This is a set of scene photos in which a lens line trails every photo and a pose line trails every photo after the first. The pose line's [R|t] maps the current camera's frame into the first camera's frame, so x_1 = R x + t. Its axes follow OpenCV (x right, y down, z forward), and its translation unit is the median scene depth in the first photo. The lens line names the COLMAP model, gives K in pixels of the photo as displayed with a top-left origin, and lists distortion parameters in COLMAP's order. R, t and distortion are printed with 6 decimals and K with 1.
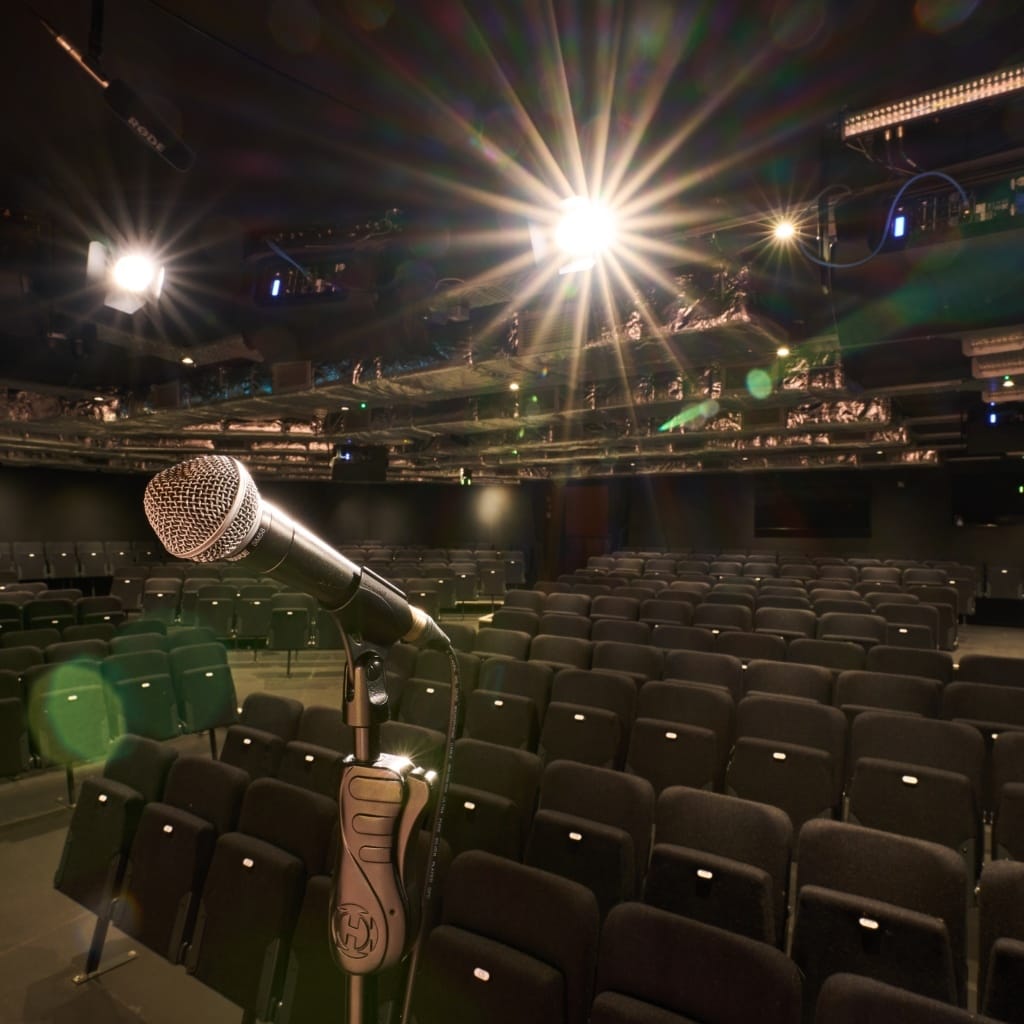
lens RADIAL K [[745.0, 0, 512.5], [0, 745.0, 514.2], [0, 0, 1]] dist [-0.006141, 0.004495]
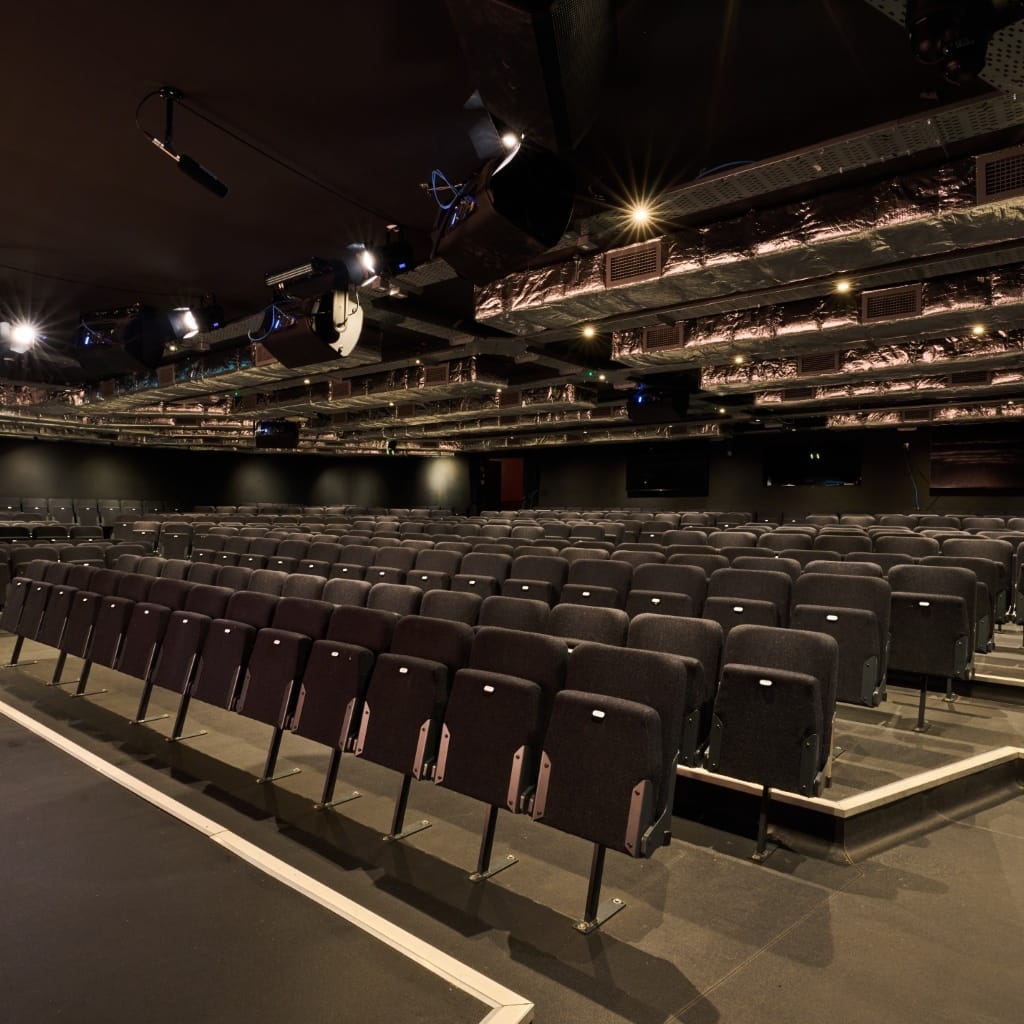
lens RADIAL K [[737.2, 0, 511.0], [0, 737.2, 510.0], [0, 0, 1]] dist [-0.006115, 0.003808]
pose [[0.996910, 0.005285, -0.078374, 0.332152], [-0.003975, 0.999850, 0.016867, 0.044294], [0.078451, -0.016504, 0.996781, -0.318140]]
